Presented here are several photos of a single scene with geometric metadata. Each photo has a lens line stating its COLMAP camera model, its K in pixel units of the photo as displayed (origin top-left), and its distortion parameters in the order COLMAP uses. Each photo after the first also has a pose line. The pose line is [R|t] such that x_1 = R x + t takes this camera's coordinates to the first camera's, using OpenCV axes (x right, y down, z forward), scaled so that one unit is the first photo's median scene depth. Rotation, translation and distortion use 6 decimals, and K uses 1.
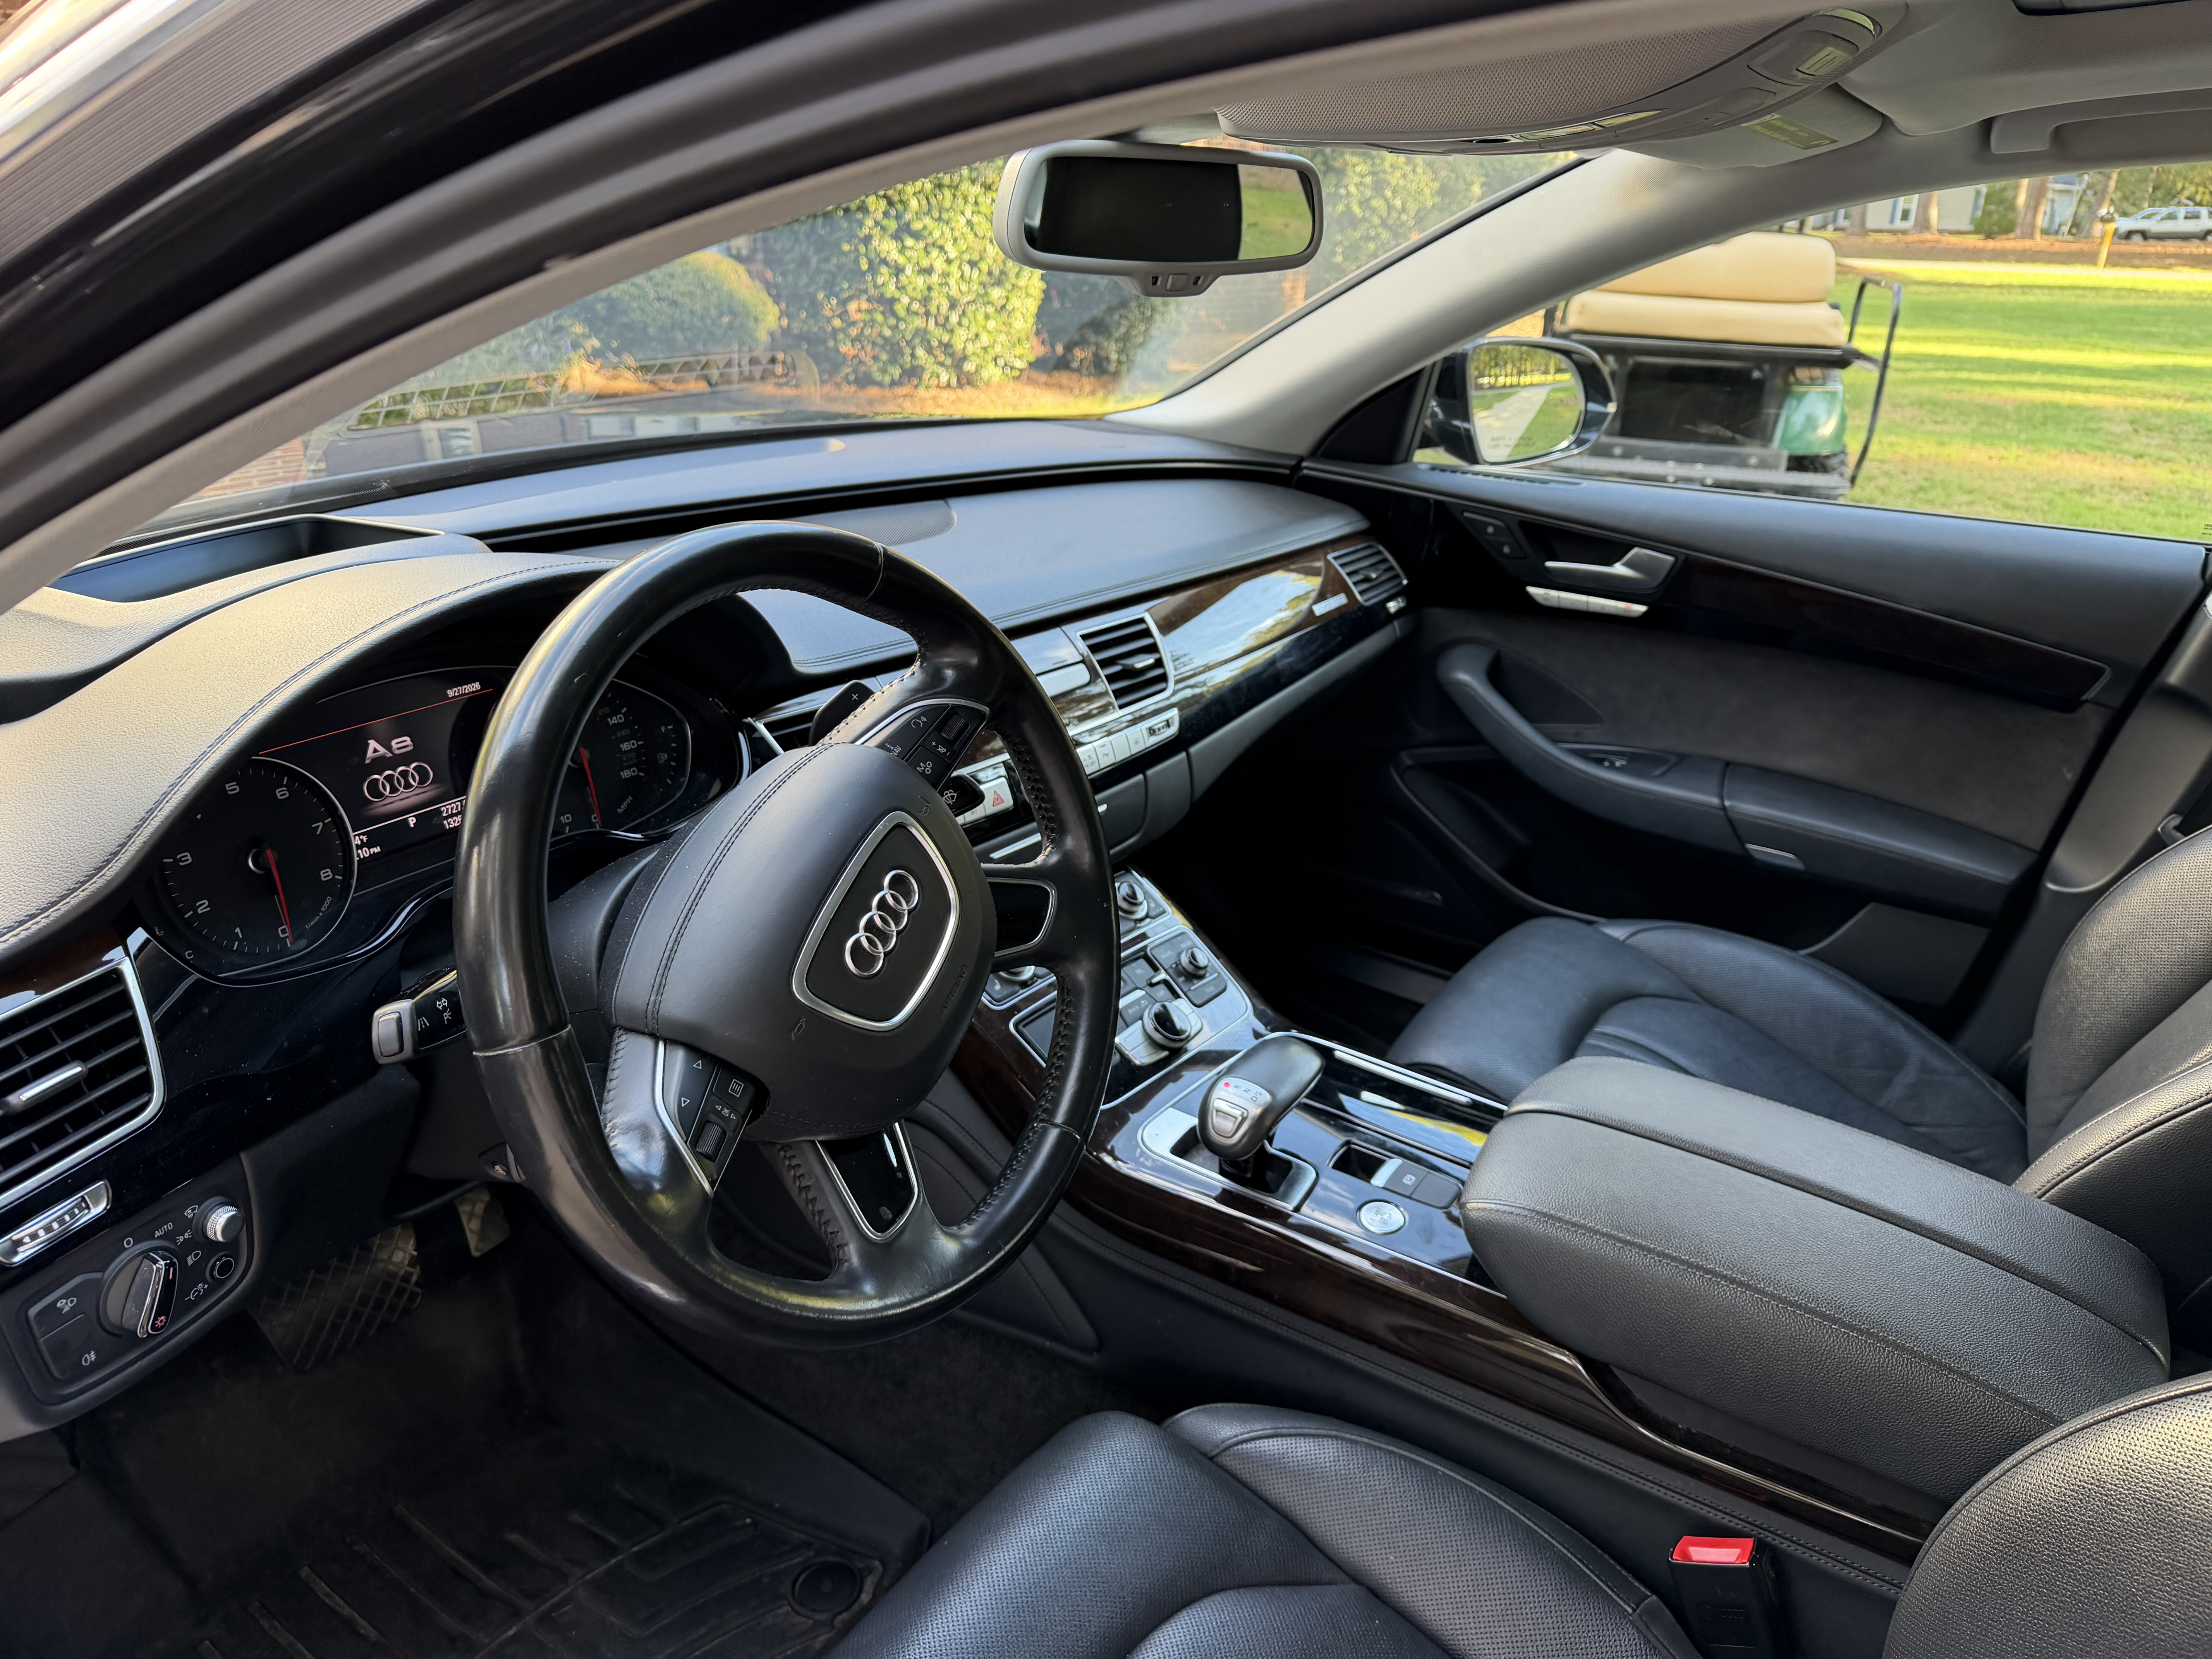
lens RADIAL K [[1597.8, 0, 1119.6], [0, 1597.8, 826.0], [0, 0, 1]] dist [0.089540, -0.152664]
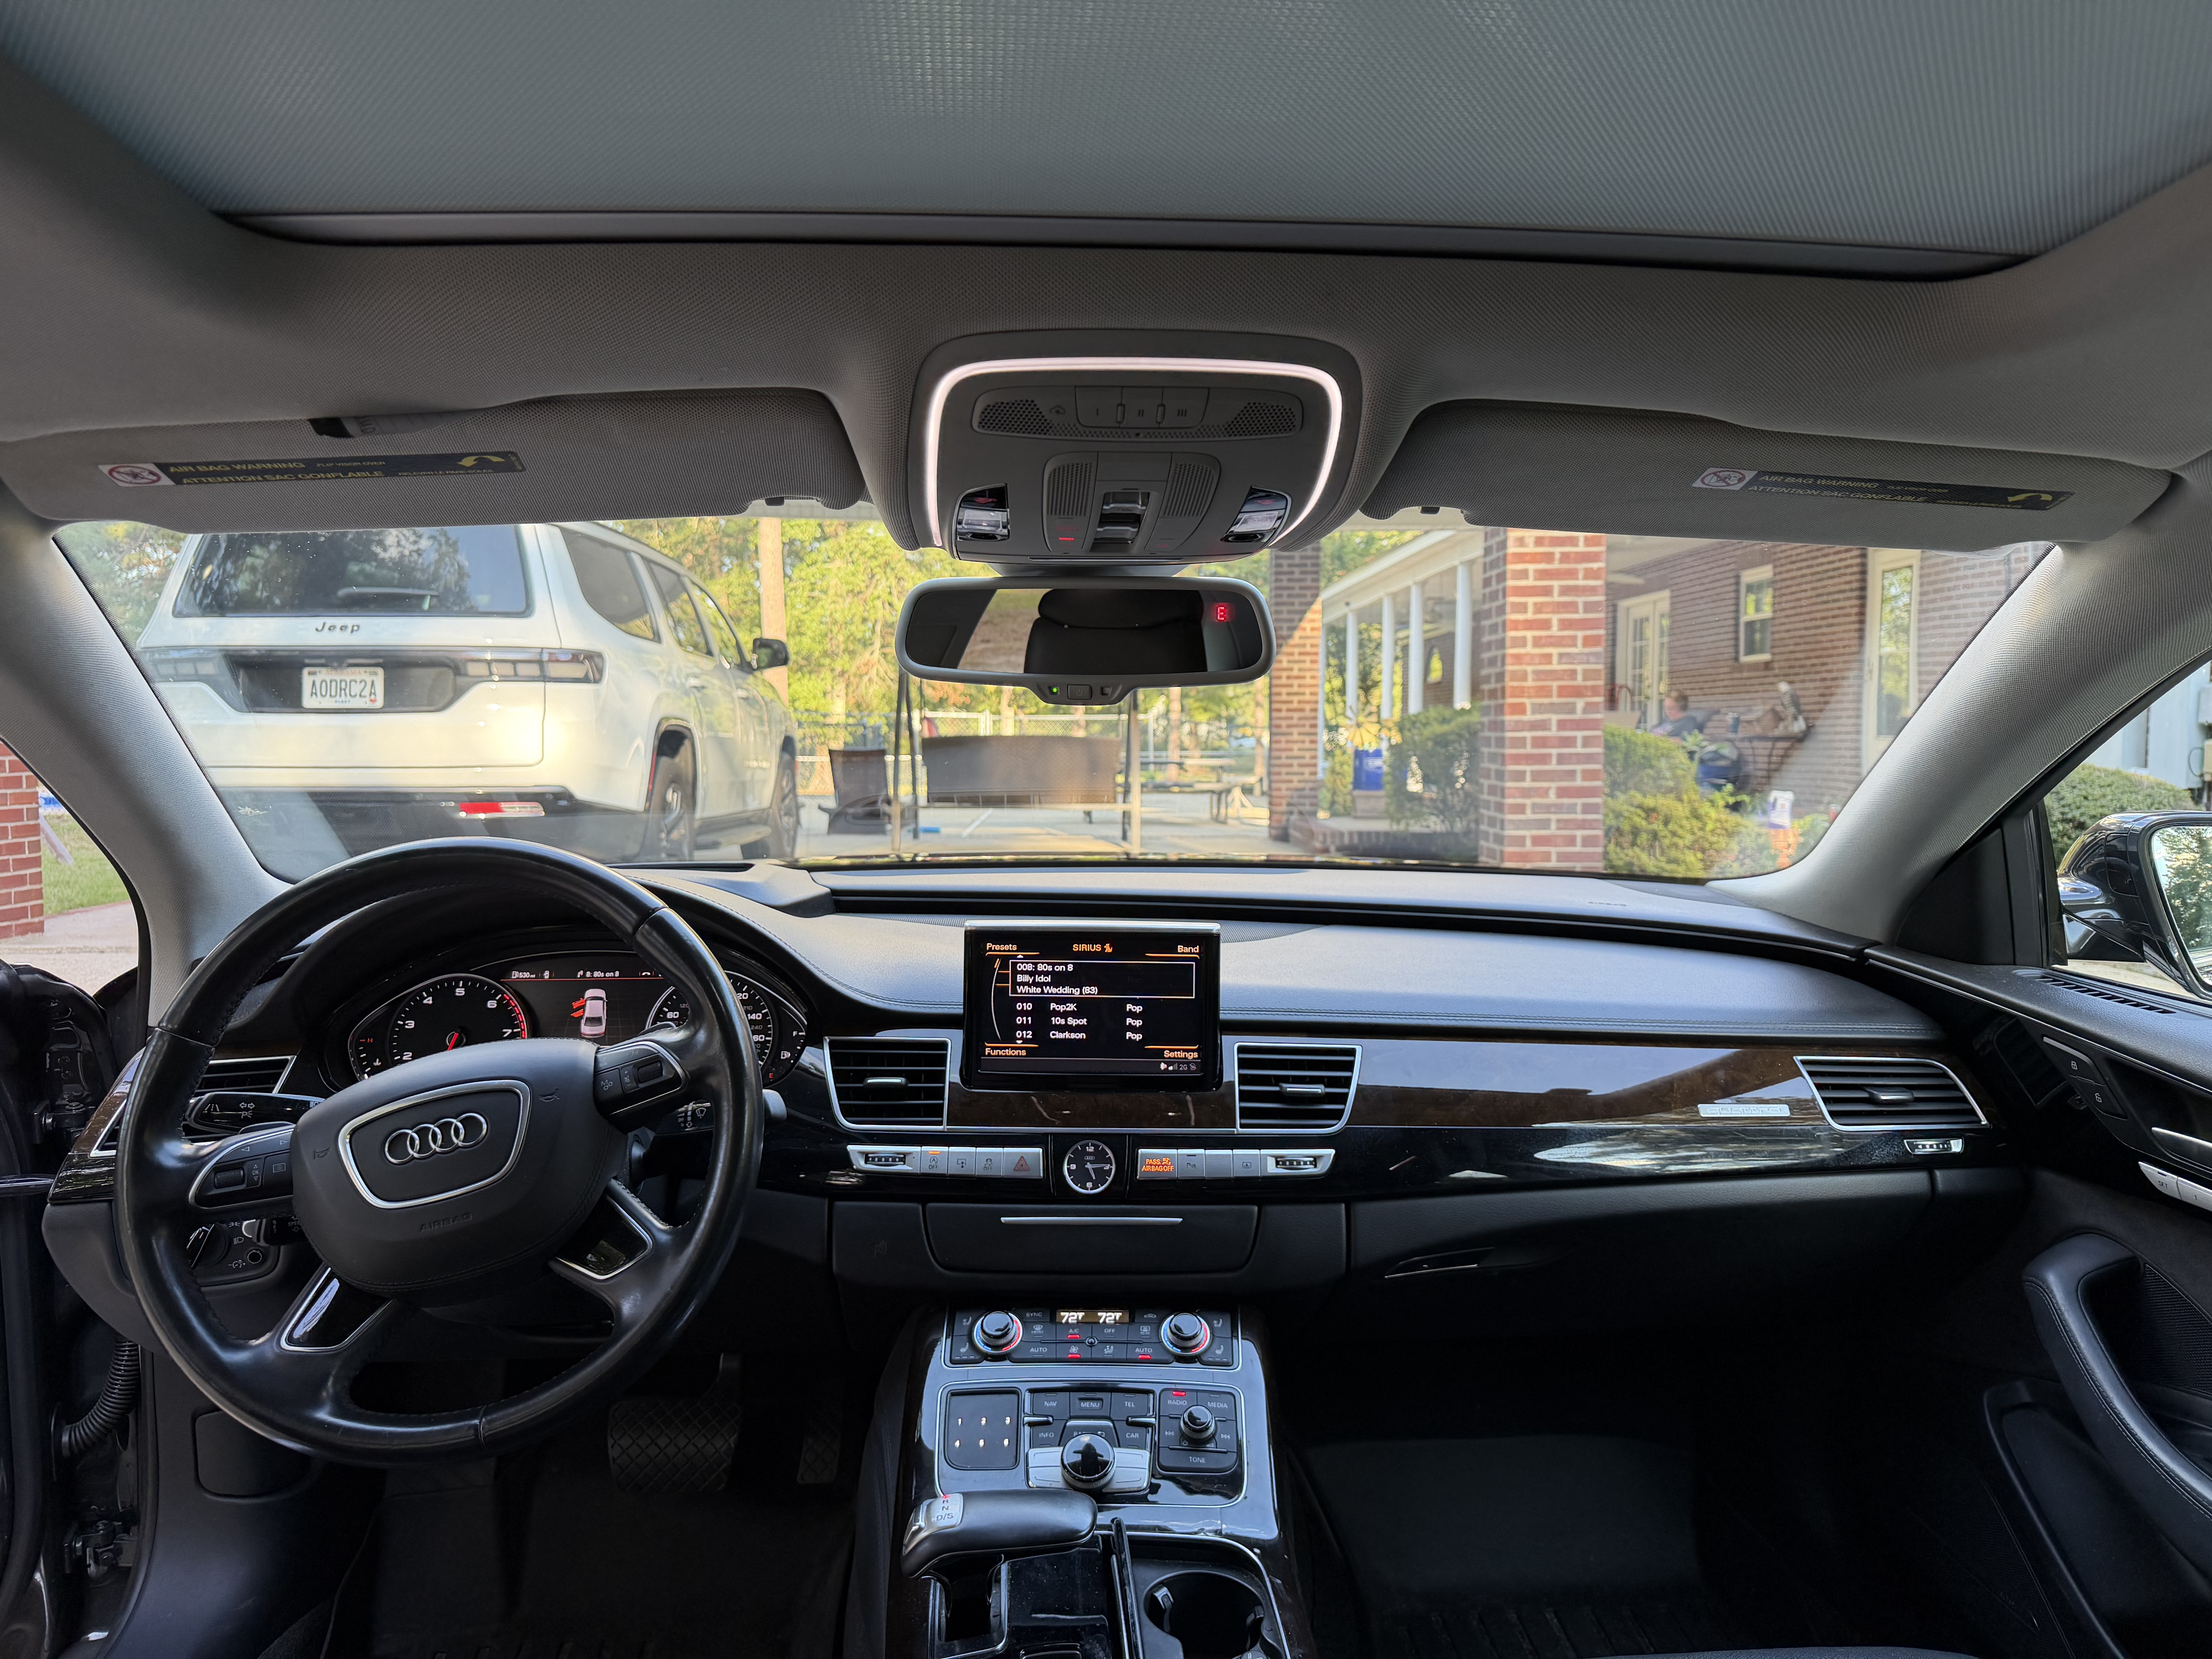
lens RADIAL K [[1597.8, 0, 1119.6], [0, 1597.8, 826.0], [0, 0, 1]] dist [0.089540, -0.152664]
pose [[0.611209, 0.041038, -0.790404, 0.670206], [-0.286508, 0.942398, -0.172623, -0.056027], [0.737791, 0.331966, 0.587761, 0.326665]]
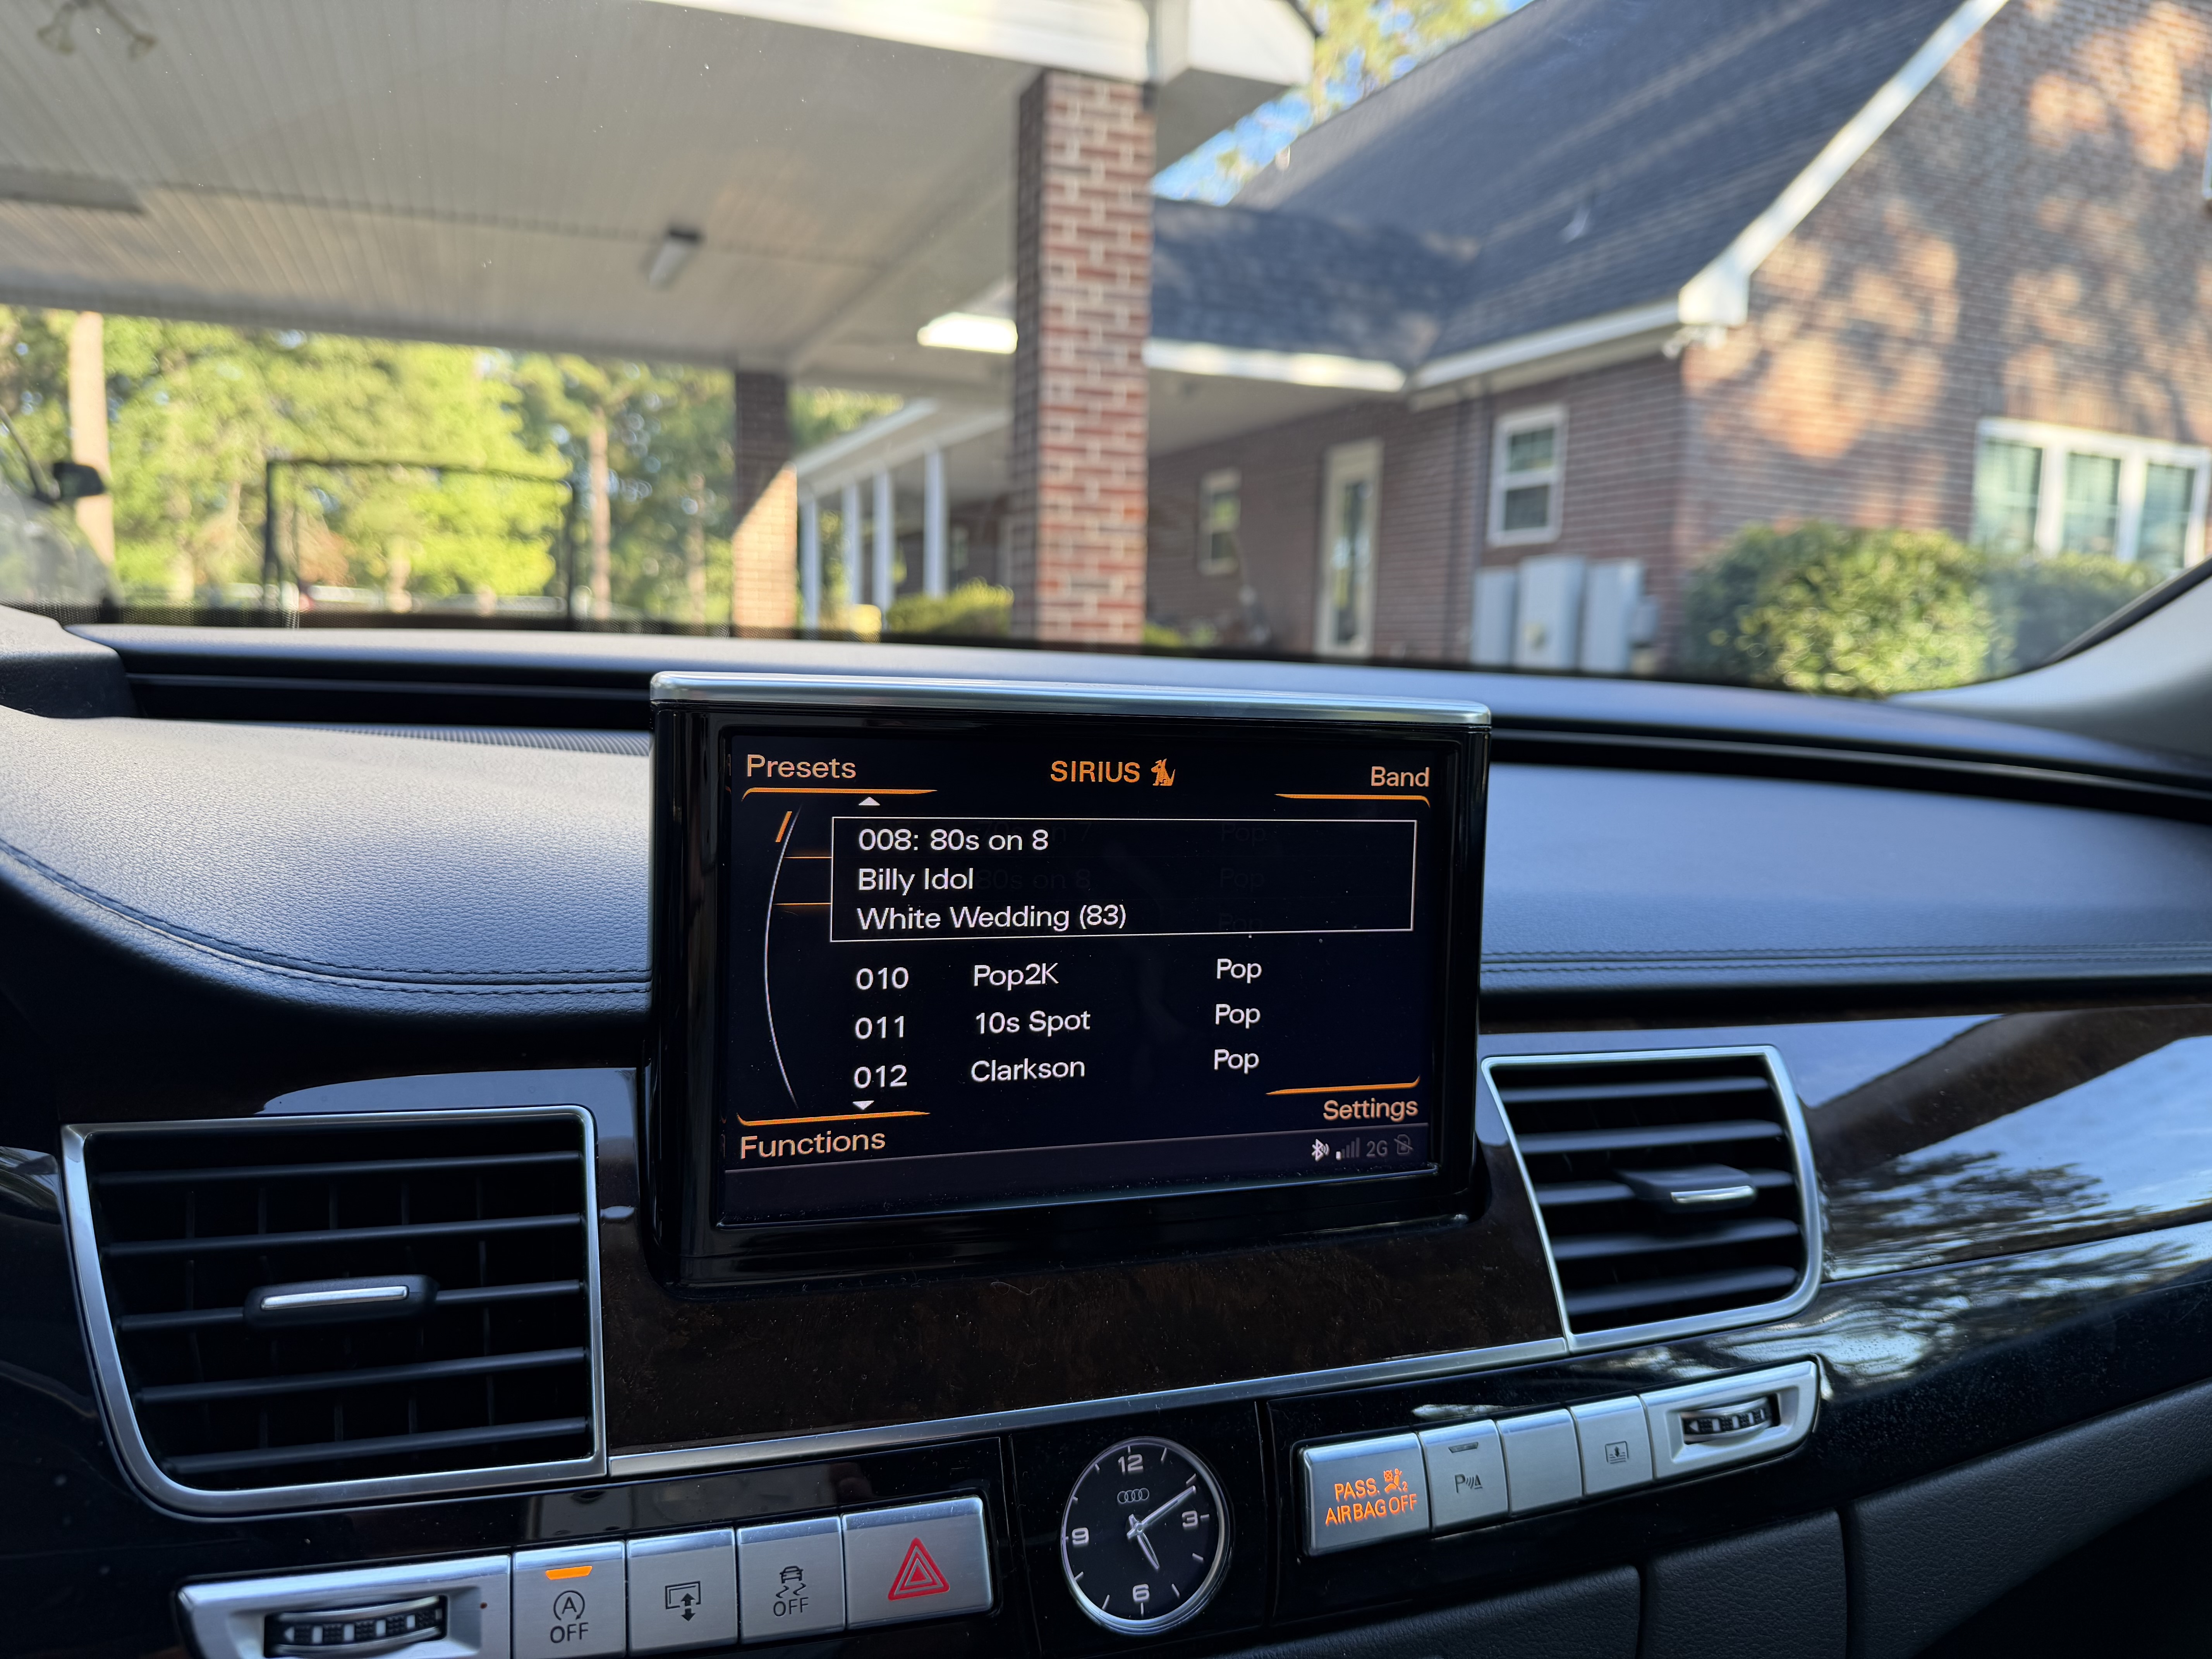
lens RADIAL K [[1597.8, 0, 1119.6], [0, 1597.8, 826.0], [0, 0, 1]] dist [0.089540, -0.152664]
pose [[0.844132, 0.079318, -0.530235, 0.081121], [-0.220876, 0.952616, -0.209132, -0.079151], [0.488522, 0.293651, 0.821654, 0.659804]]
